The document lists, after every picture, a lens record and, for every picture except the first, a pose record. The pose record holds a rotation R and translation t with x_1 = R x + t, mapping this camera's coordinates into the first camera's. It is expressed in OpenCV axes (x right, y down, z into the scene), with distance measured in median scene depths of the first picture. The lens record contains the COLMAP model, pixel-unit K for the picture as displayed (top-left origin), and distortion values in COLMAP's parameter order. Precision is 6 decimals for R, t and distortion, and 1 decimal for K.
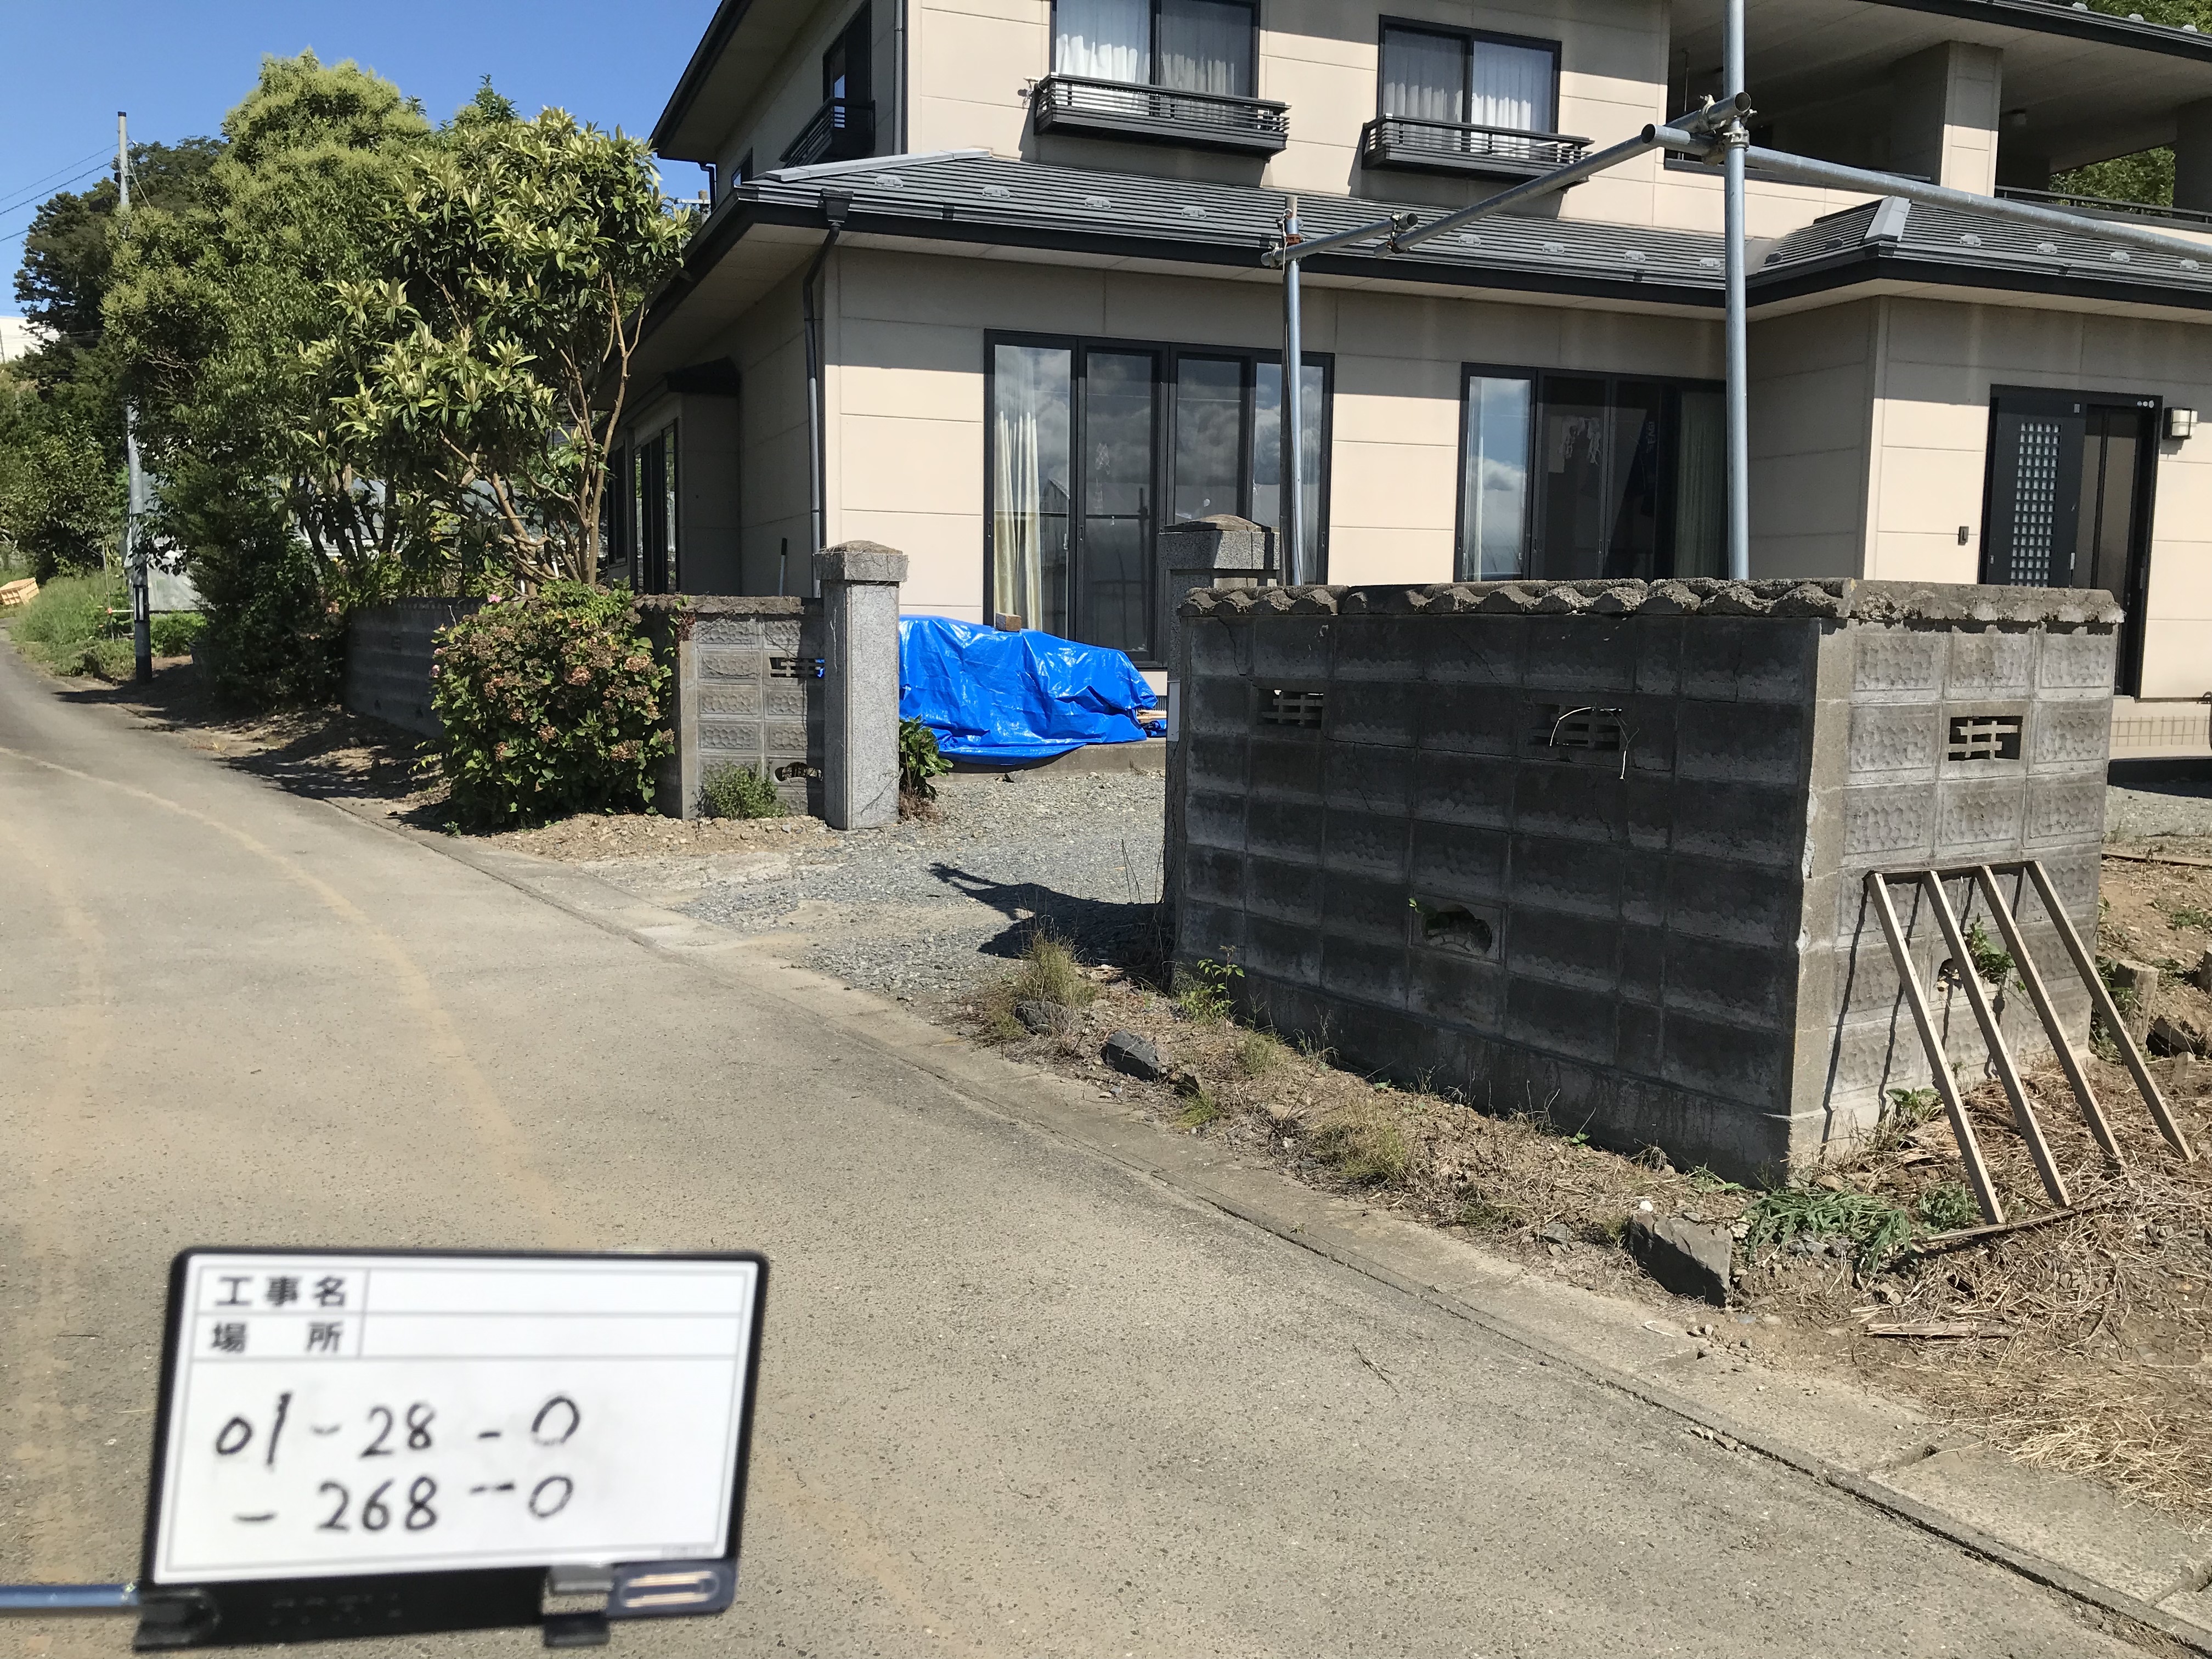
lens RADIAL K [[1828.9, 0, 1106.0], [0, 1828.9, 829.5], [0, 0, 1]] dist [0.086836, -0.146079]
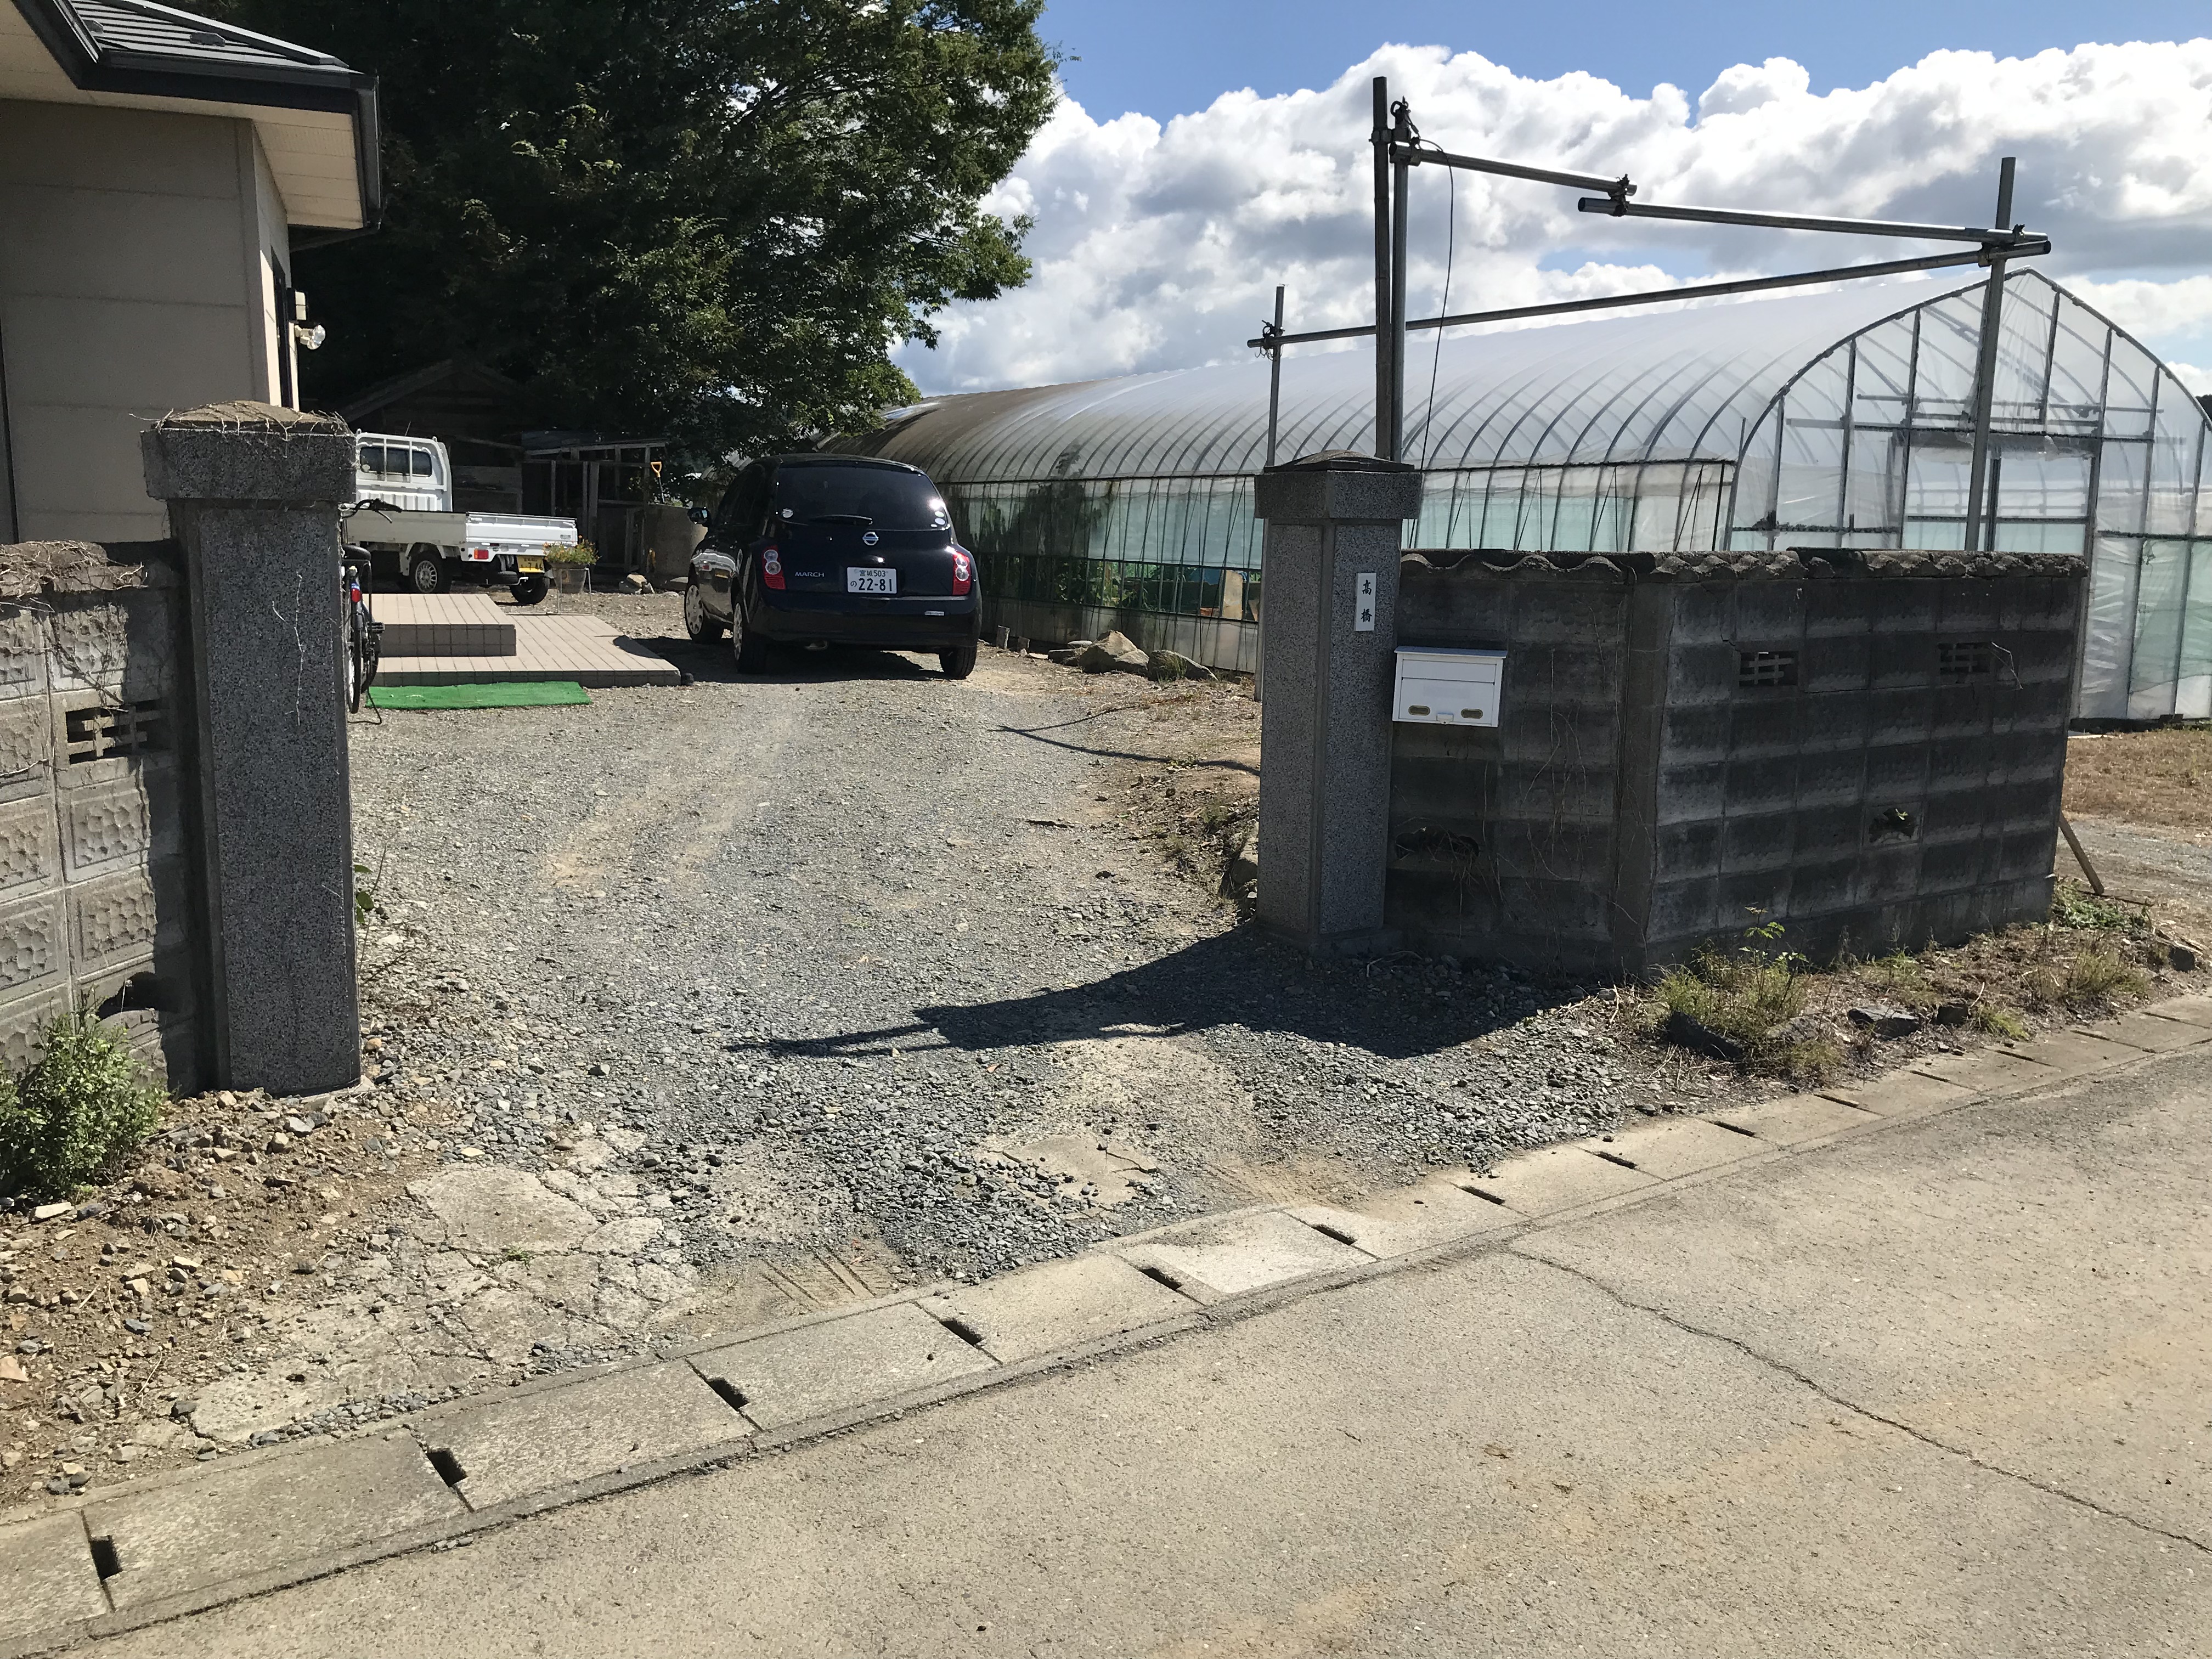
lens RADIAL K [[1802.3, 0, 1106.0], [0, 1802.3, 829.5], [0, 0, 1]] dist [-0.004862, 0.003600]
pose [[-0.001189, -0.185014, 0.982735, -0.532524], [0.095544, 0.978219, 0.184280, -0.116116], [-0.995425, 0.094113, 0.016514, 0.786096]]
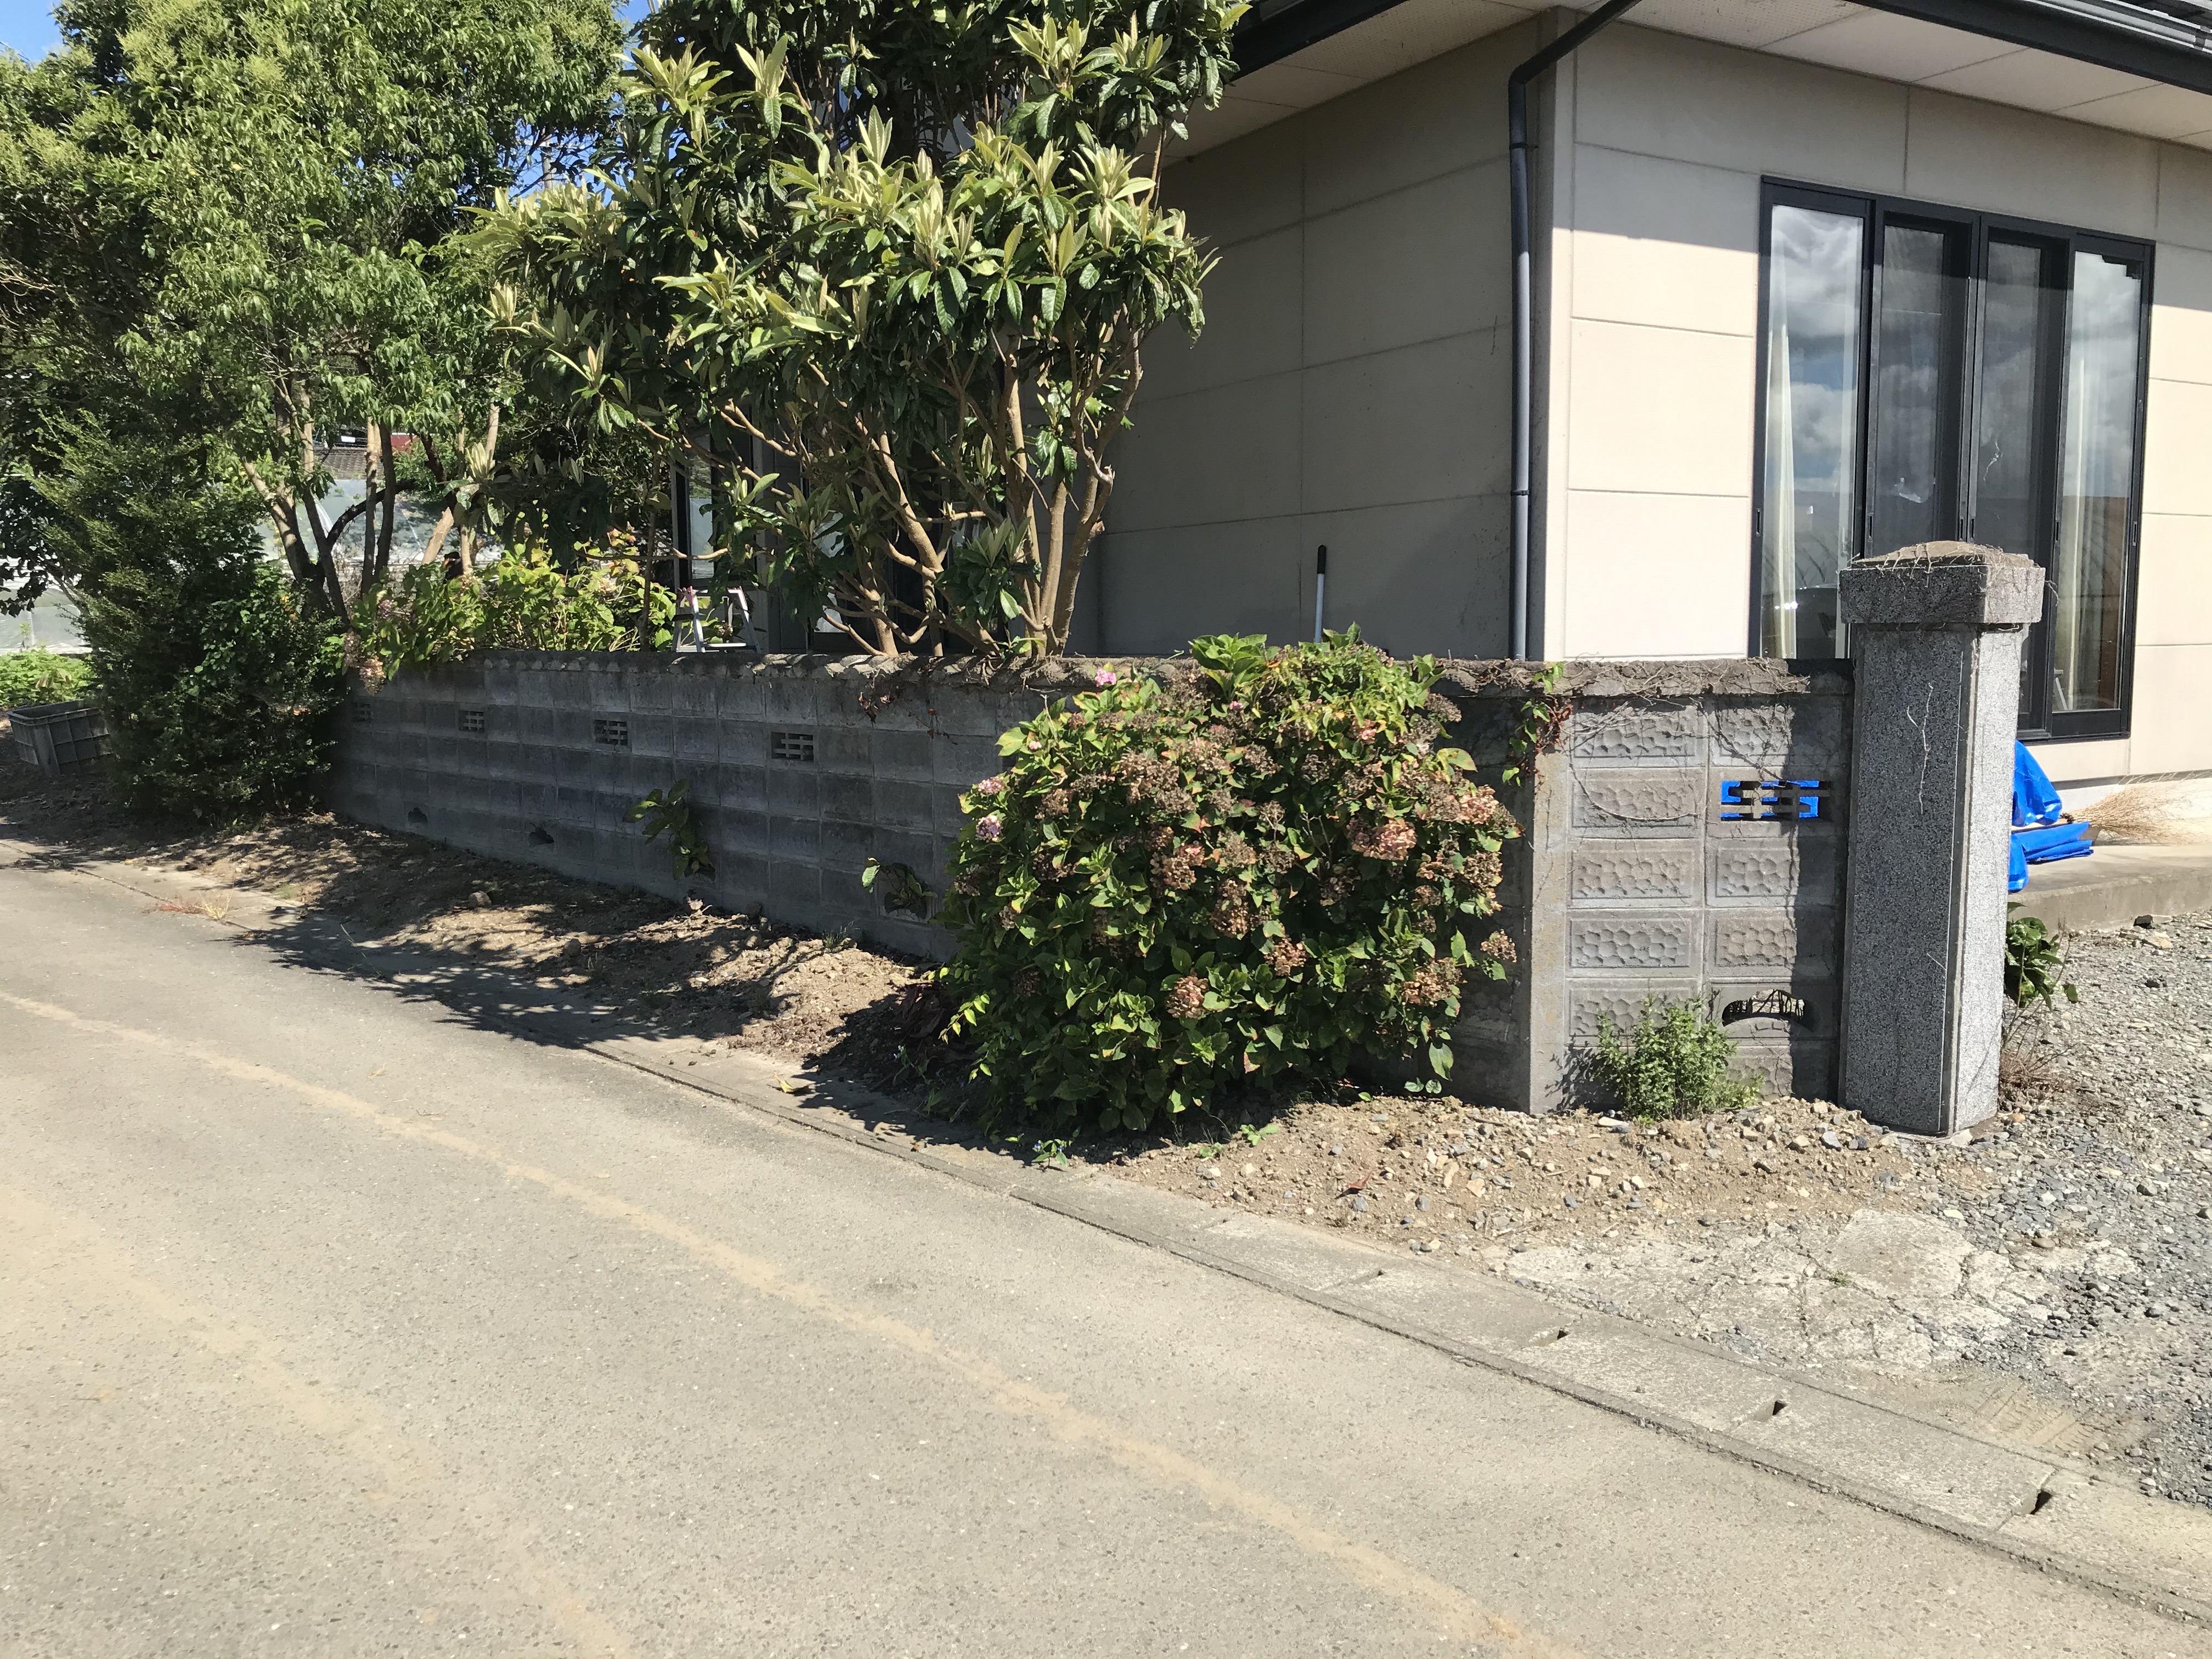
lens RADIAL K [[1777.6, 0, 1106.0], [0, 1777.6, 829.5], [0, 0, 1]] dist [0.091494, -0.121400]
pose [[0.984285, -0.038501, 0.172337, -0.427195], [0.038568, 0.999252, 0.002963, -0.088200], [-0.172323, 0.003730, 0.985034, 0.548957]]
